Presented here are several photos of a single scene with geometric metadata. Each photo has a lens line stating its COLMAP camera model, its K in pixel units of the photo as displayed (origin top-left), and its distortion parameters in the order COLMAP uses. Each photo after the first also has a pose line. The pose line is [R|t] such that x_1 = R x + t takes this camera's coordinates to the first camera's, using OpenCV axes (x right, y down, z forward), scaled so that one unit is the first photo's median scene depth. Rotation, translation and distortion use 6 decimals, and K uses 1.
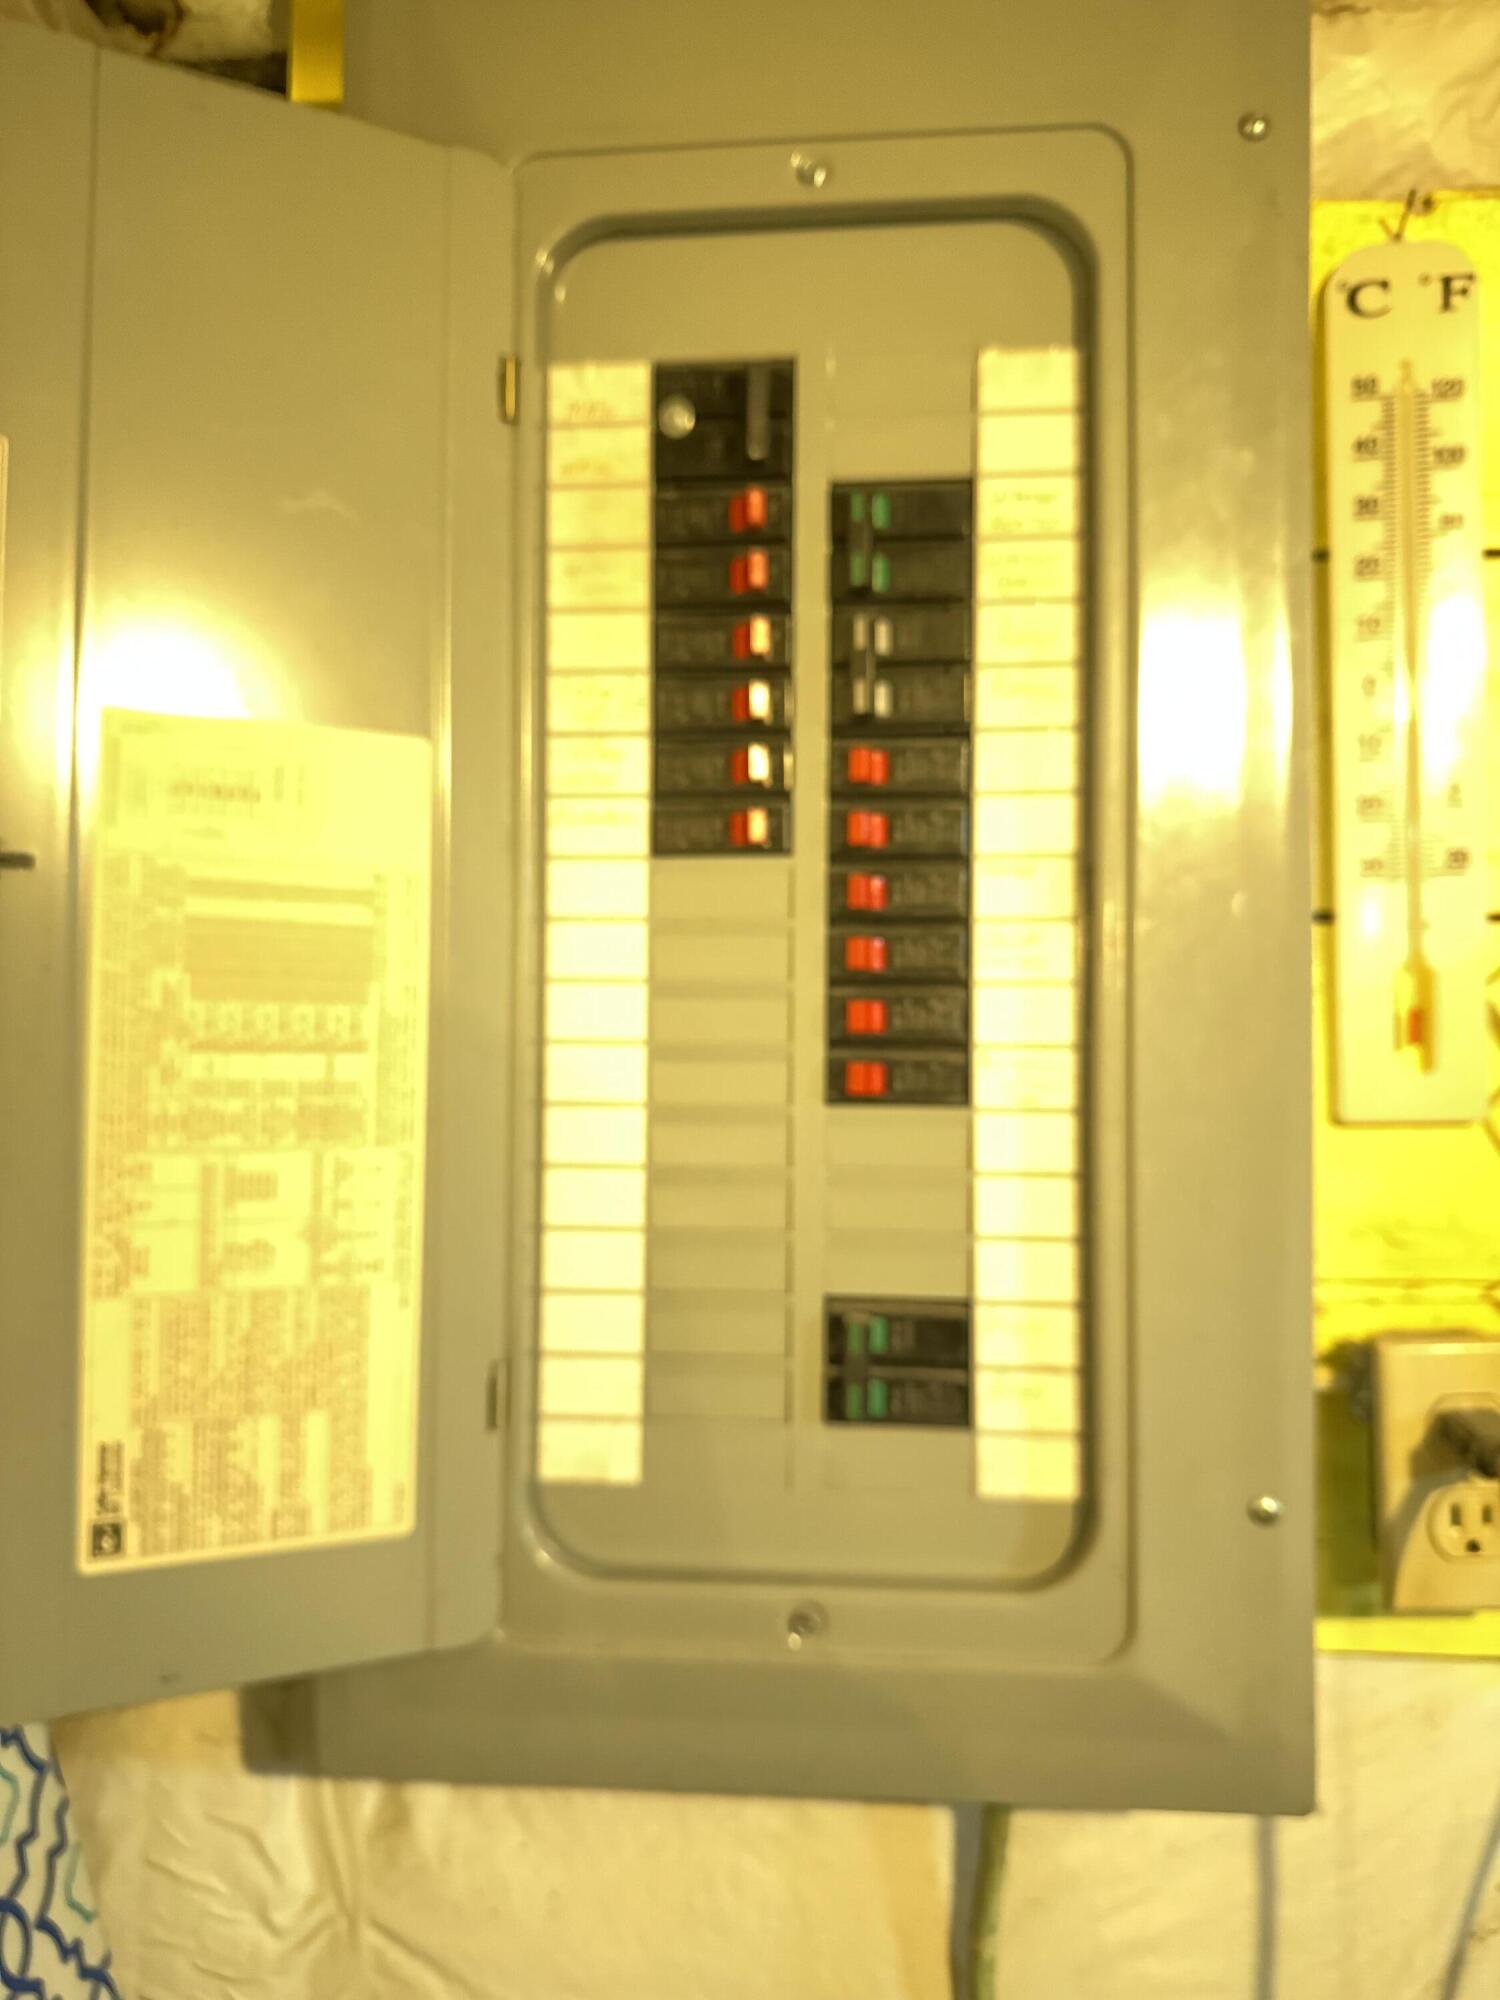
lens RADIAL K [[1418.3, 0, 754.8], [0, 1418.3, 1006.8], [0, 0, 1]] dist [0.020069, -0.024253]
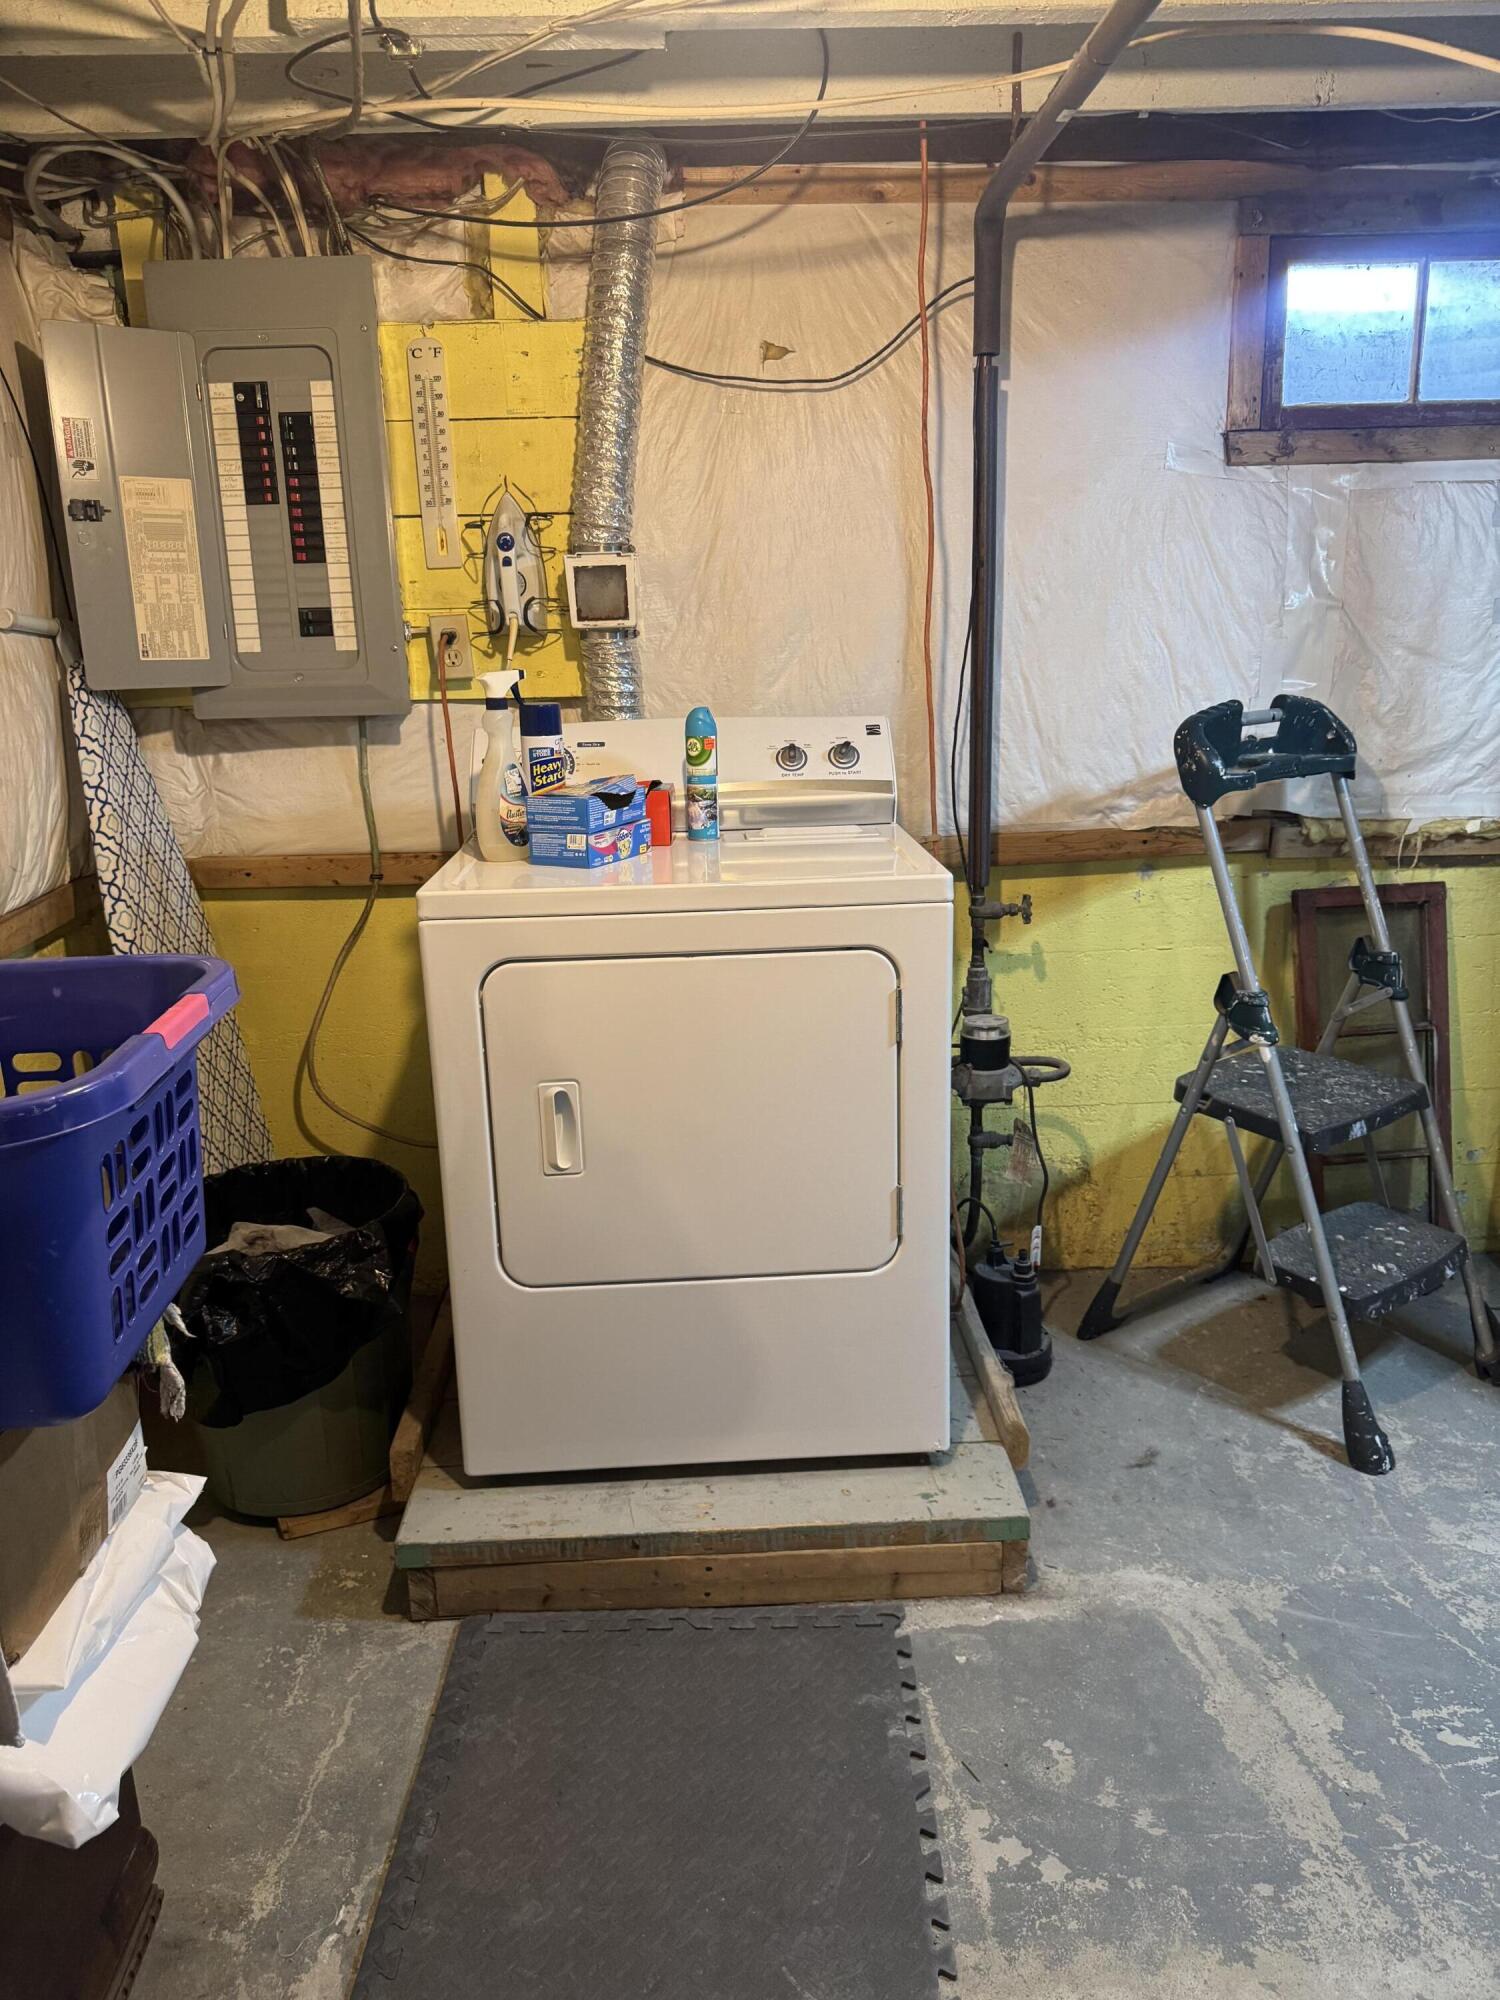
lens RADIAL K [[1418.3, 0, 735.1], [0, 1418.3, 996.5], [0, 0, 1]] dist [0.020069, -0.024253]
pose [[0.993315, -0.055582, 0.101174, 0.905009], [0.026269, 0.962291, 0.270750, 0.206164], [-0.112408, -0.266282, 0.957318, -3.815355]]
